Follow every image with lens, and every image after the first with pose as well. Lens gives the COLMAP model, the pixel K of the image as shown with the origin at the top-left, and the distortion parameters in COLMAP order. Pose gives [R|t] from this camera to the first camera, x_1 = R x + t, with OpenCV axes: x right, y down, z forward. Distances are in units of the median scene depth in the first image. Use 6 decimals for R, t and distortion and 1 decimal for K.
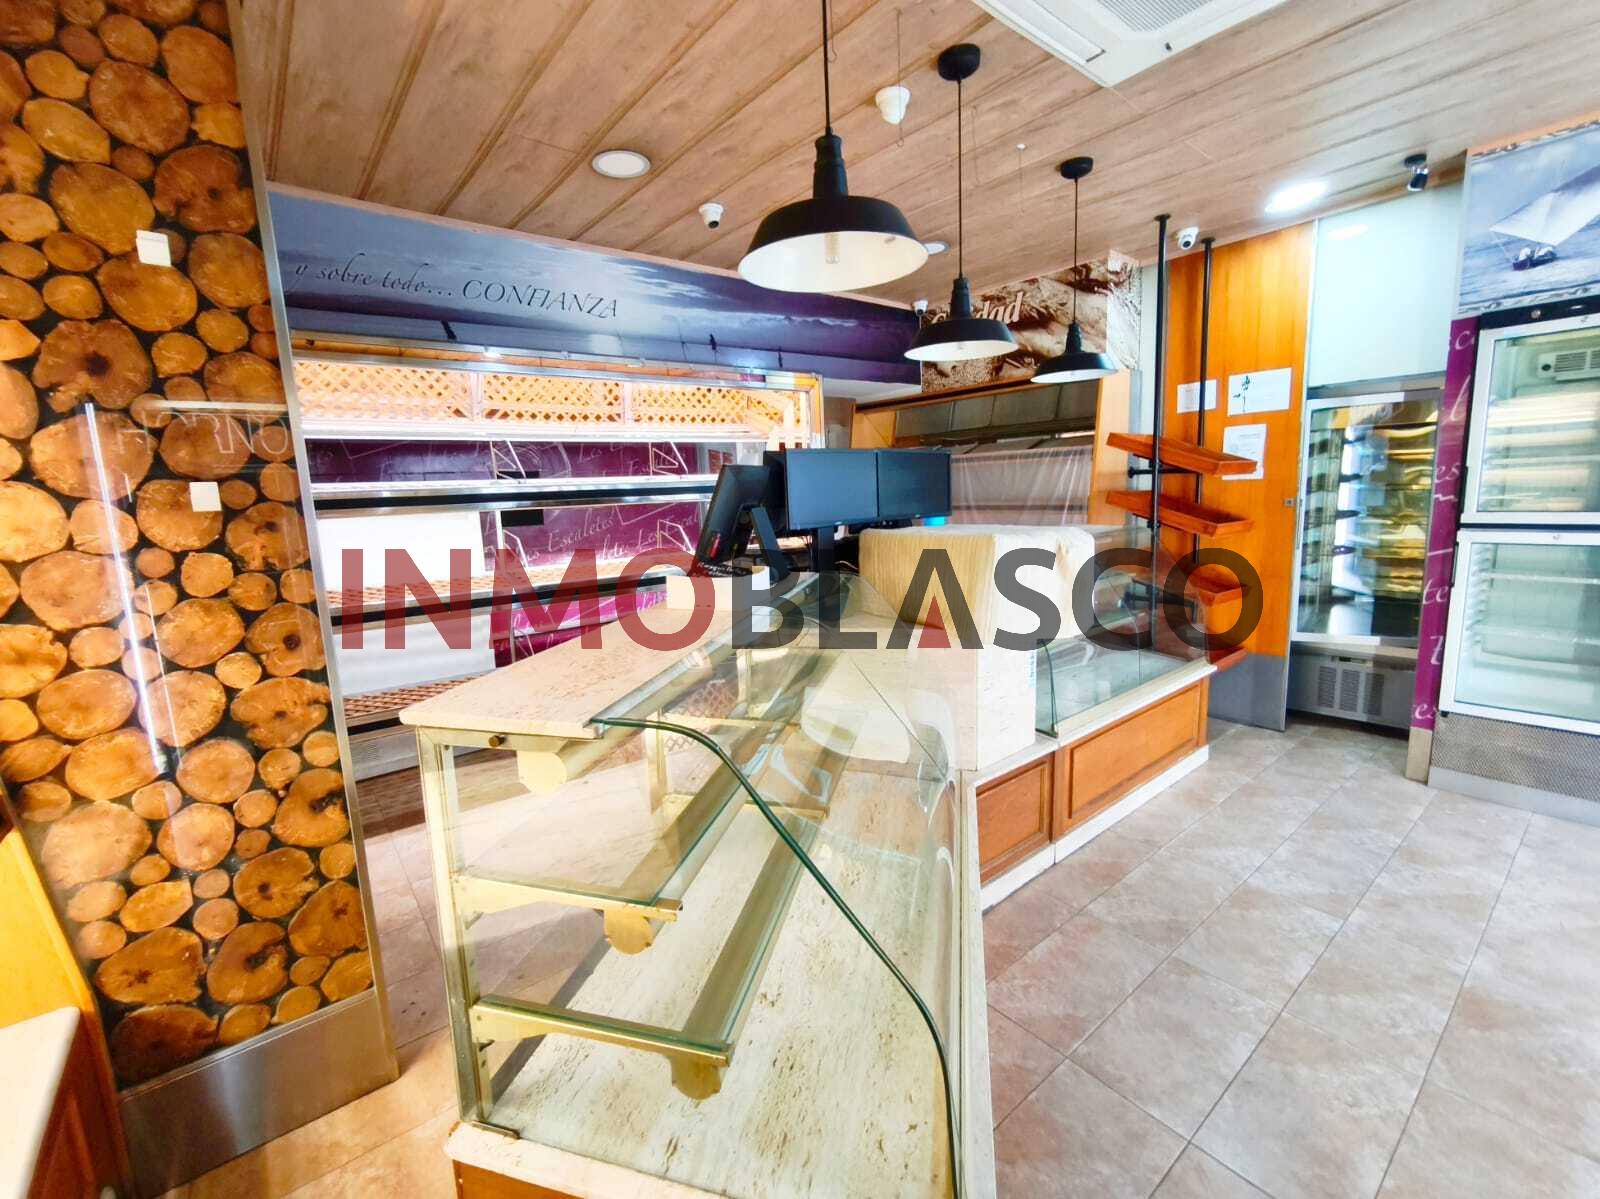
lens RADIAL K [[685.8, 0, 789.8], [0, 685.8, 590.3], [0, 0, 1]] dist [-0.001302, 0.000075]
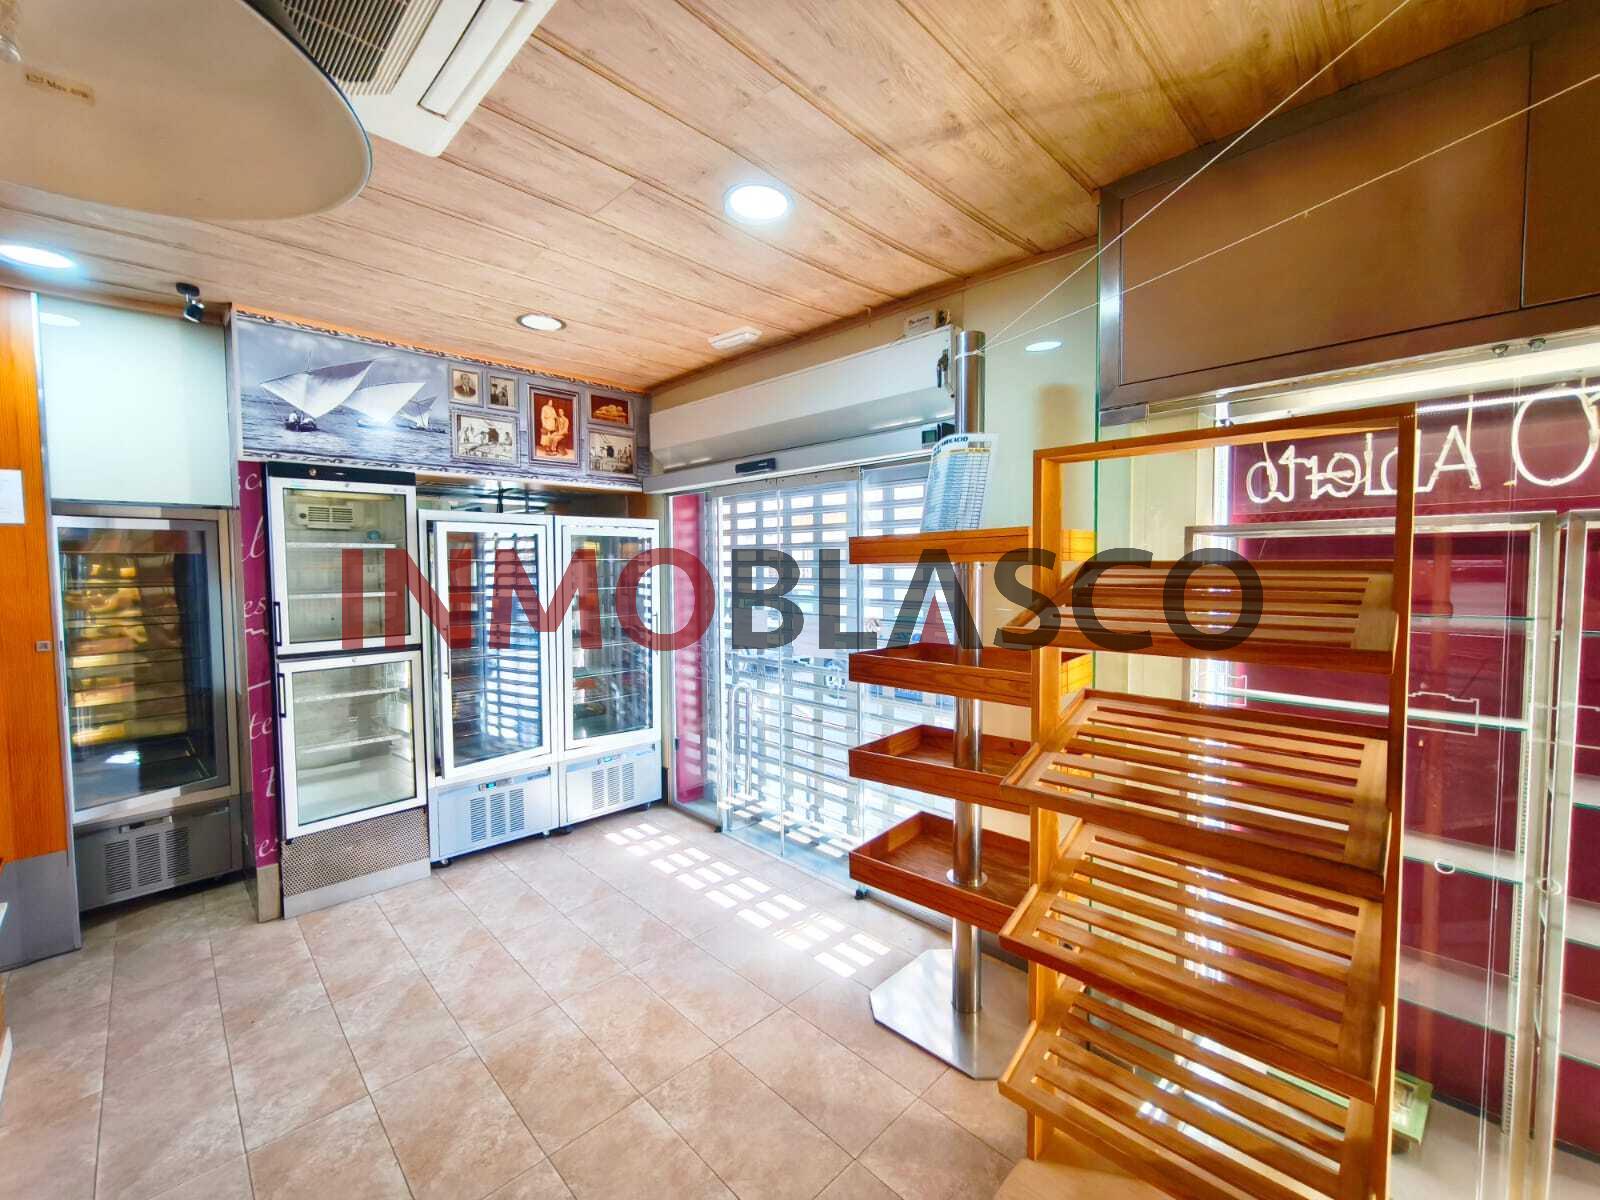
lens RADIAL K [[664.9, 0, 800.4], [0, 664.9, 593.6], [0, 0, 1]] dist [-0.003521, 0.000401]
pose [[-0.117235, -0.008336, 0.993069, -0.091078], [0.156699, 0.987283, 0.026786, -0.076118], [-0.980664, 0.158754, -0.114438, 0.261173]]
